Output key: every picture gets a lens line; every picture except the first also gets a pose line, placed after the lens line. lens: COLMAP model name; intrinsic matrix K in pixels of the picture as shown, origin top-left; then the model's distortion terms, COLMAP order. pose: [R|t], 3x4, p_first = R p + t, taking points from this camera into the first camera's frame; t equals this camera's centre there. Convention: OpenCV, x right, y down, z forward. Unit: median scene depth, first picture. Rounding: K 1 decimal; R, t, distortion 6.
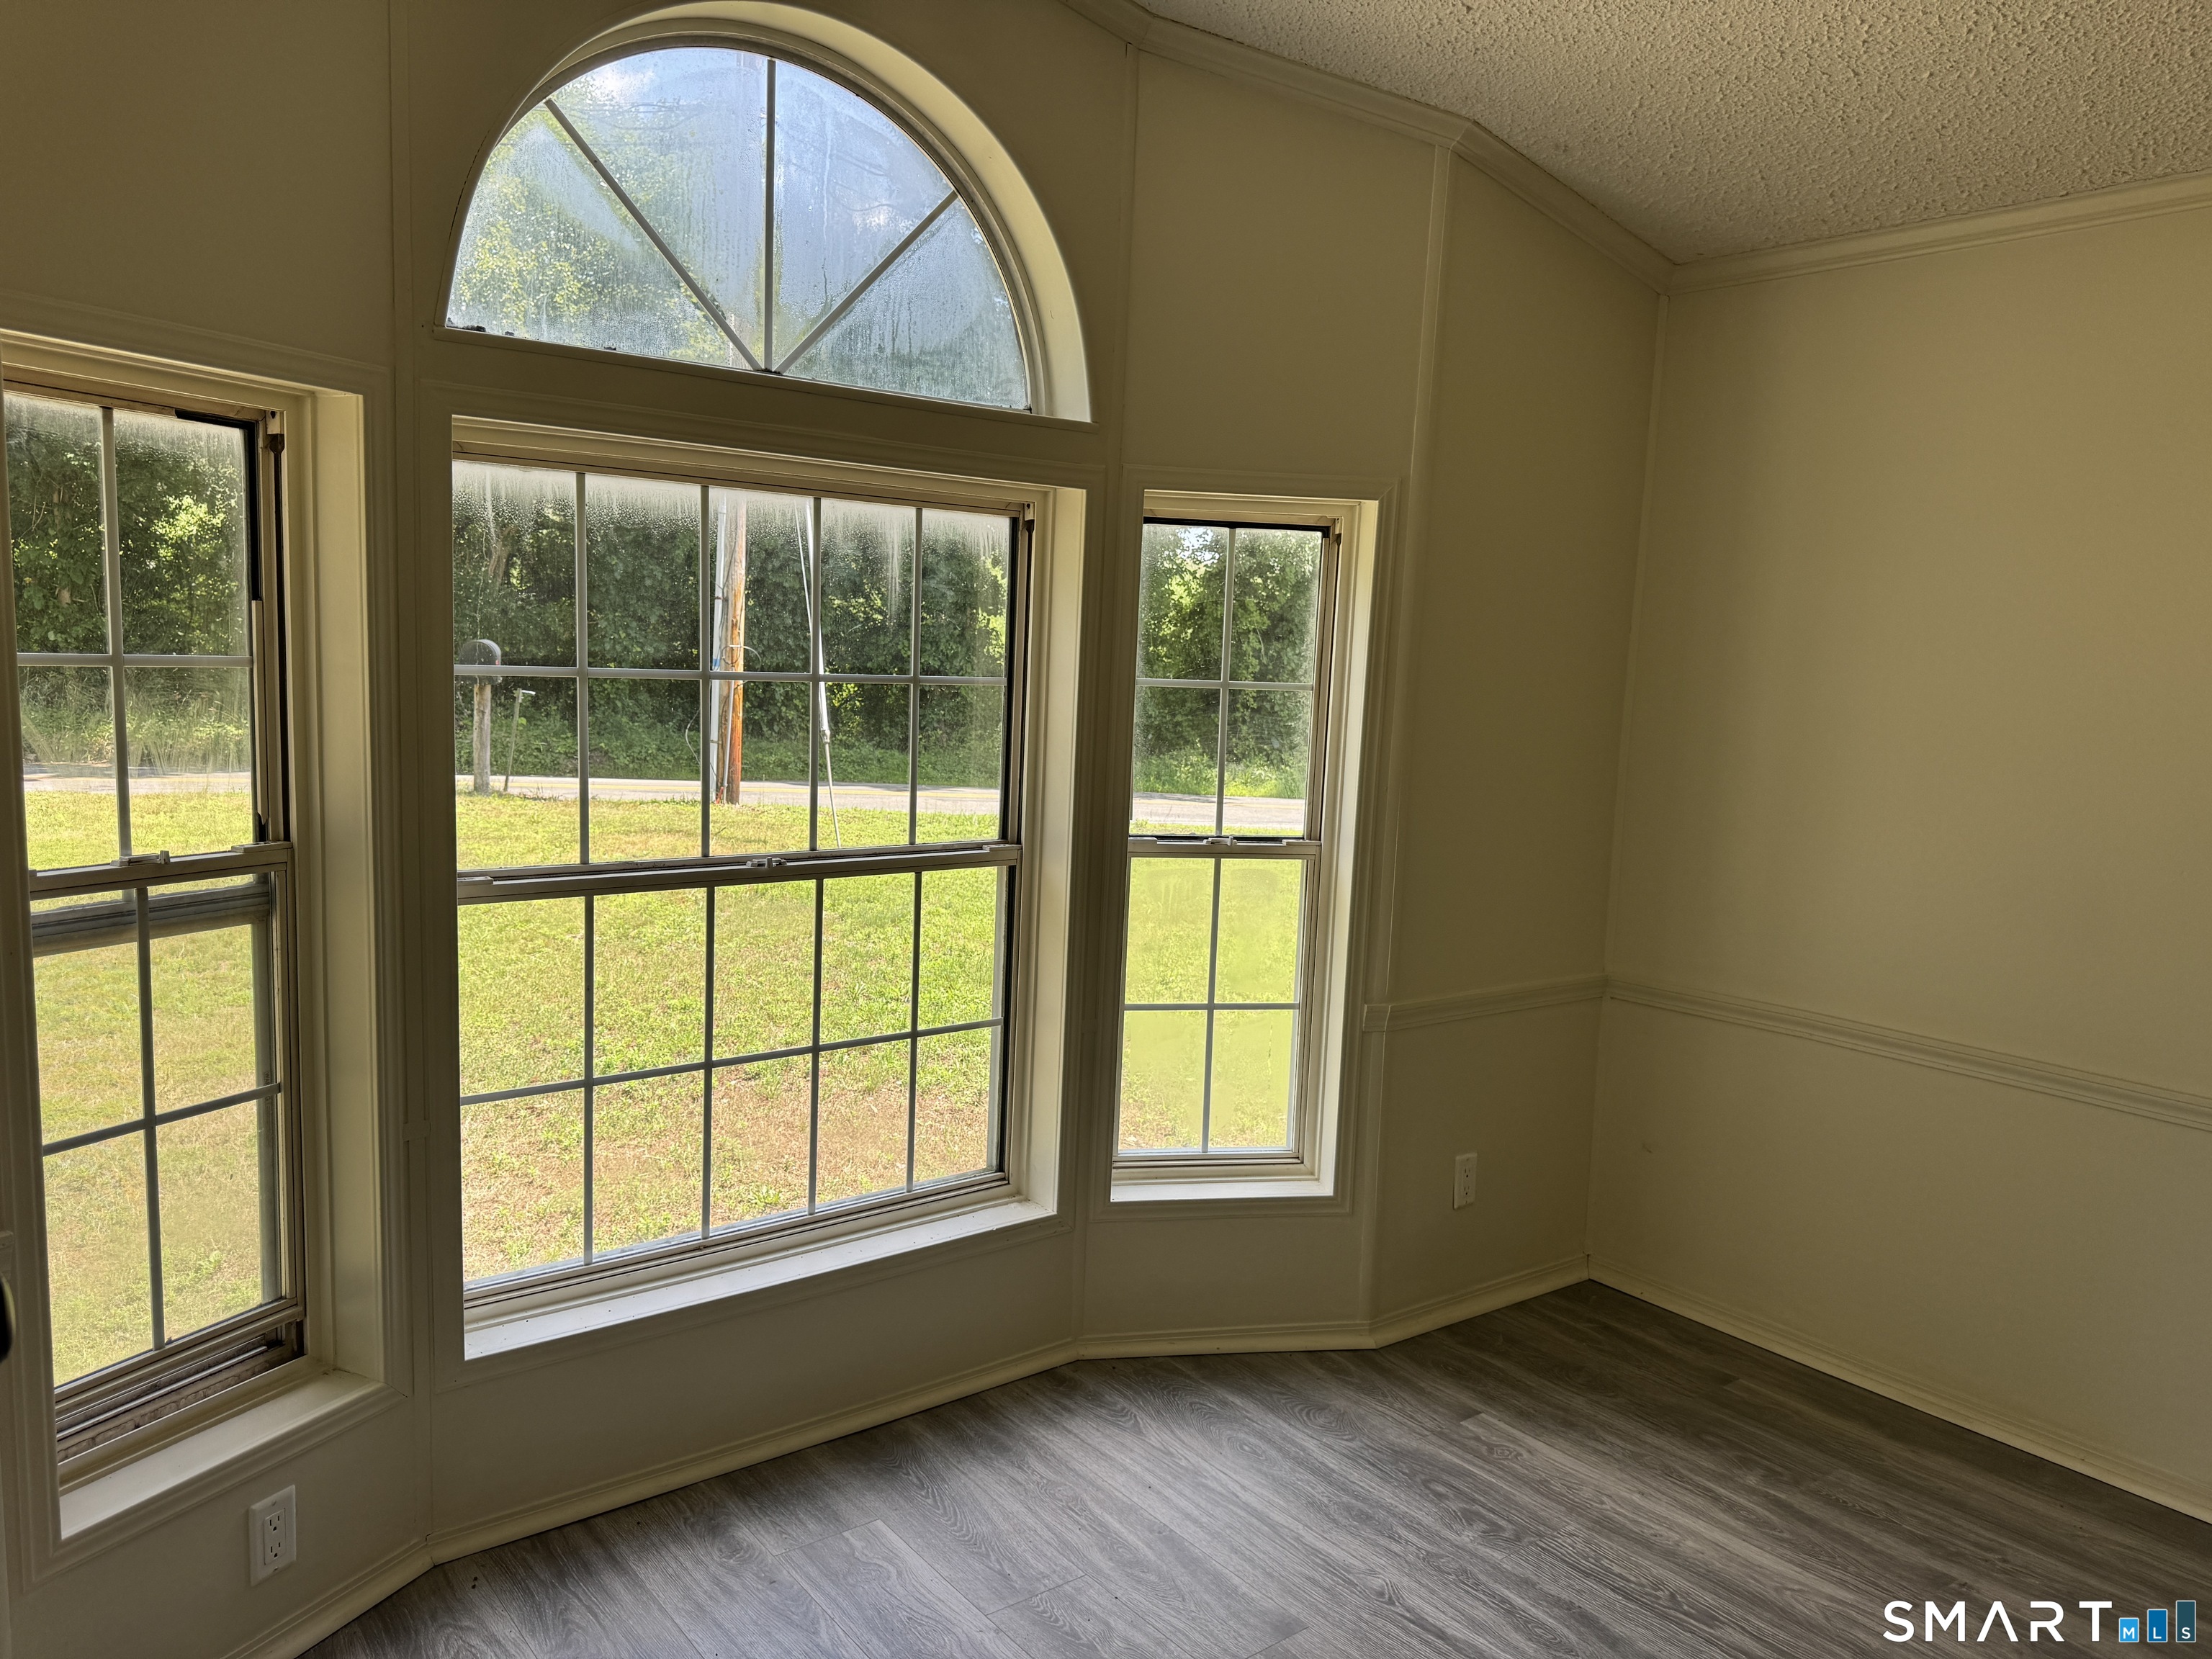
lens RADIAL K [[1561.0, 0, 1107.7], [0, 1561.0, 815.5], [0, 0, 1]] dist [0.073339, -0.093277]
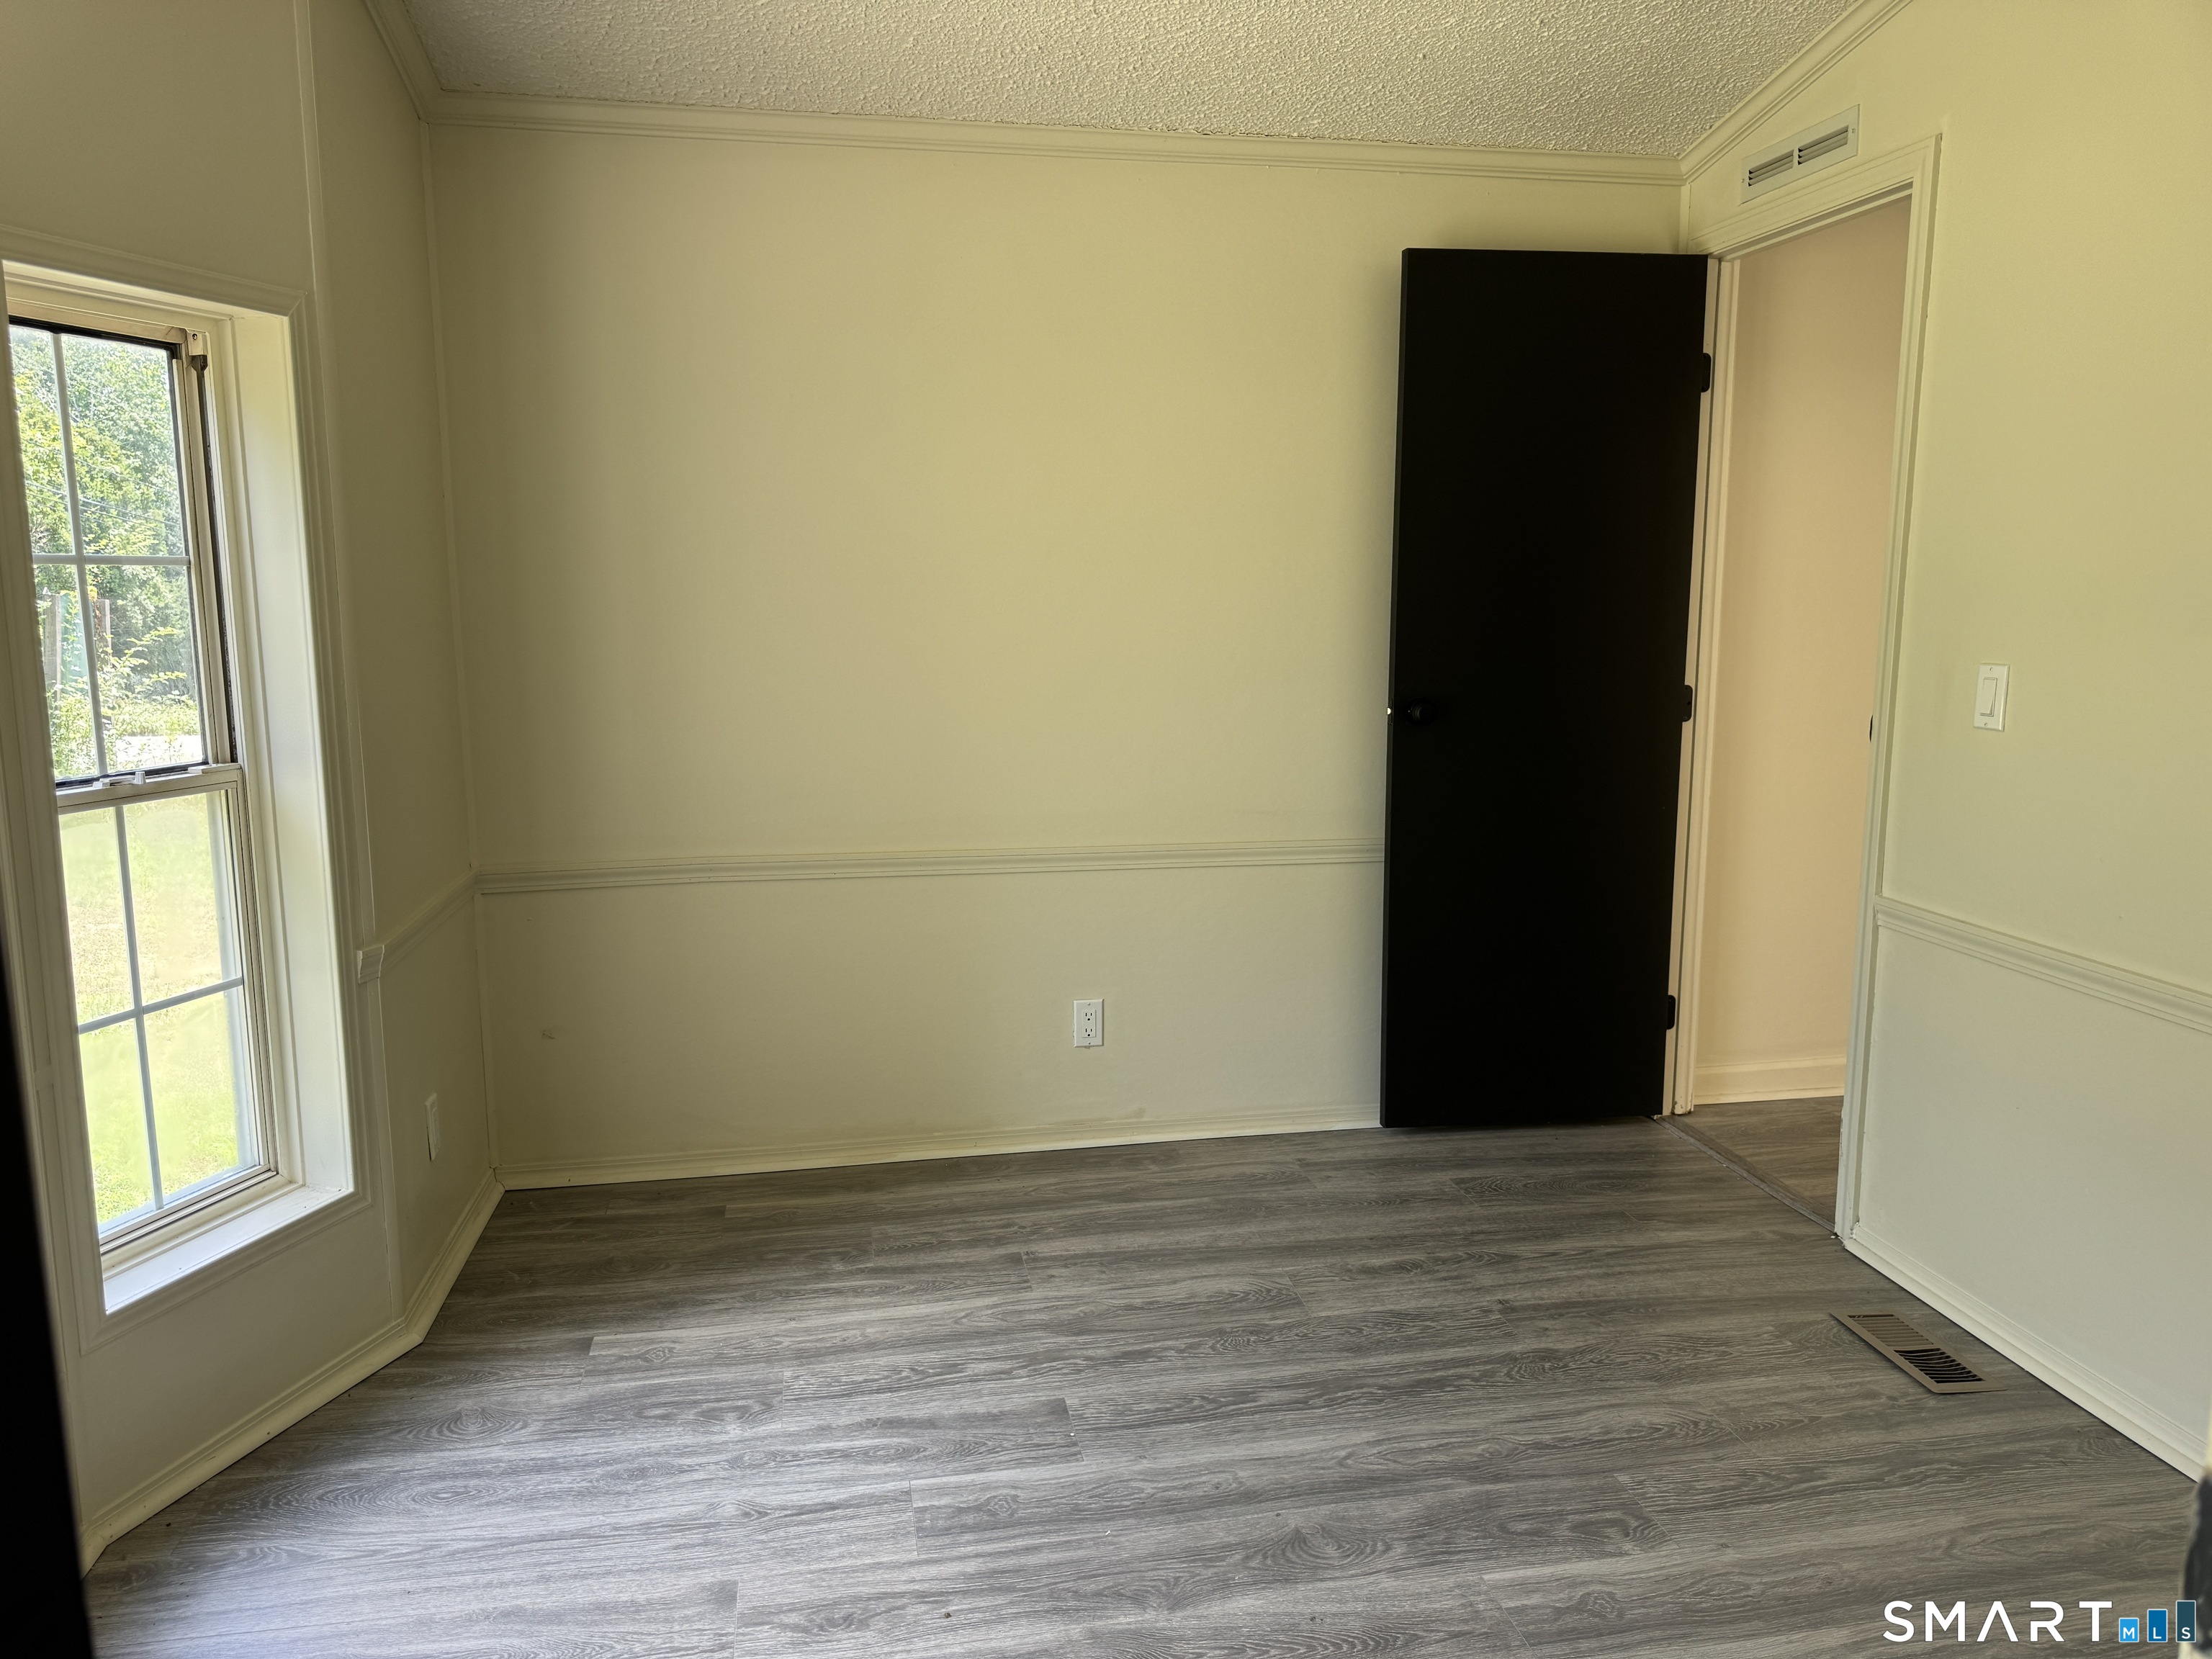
lens RADIAL K [[1561.0, 0, 1101.2], [0, 1561.0, 833.2], [0, 0, 1]] dist [0.073339, -0.093277]
pose [[0.454904, -0.175846, 0.873007, -0.411420], [0.101501, 0.984161, 0.145346, -0.022683], [-0.884737, 0.022492, 0.465547, 0.304585]]
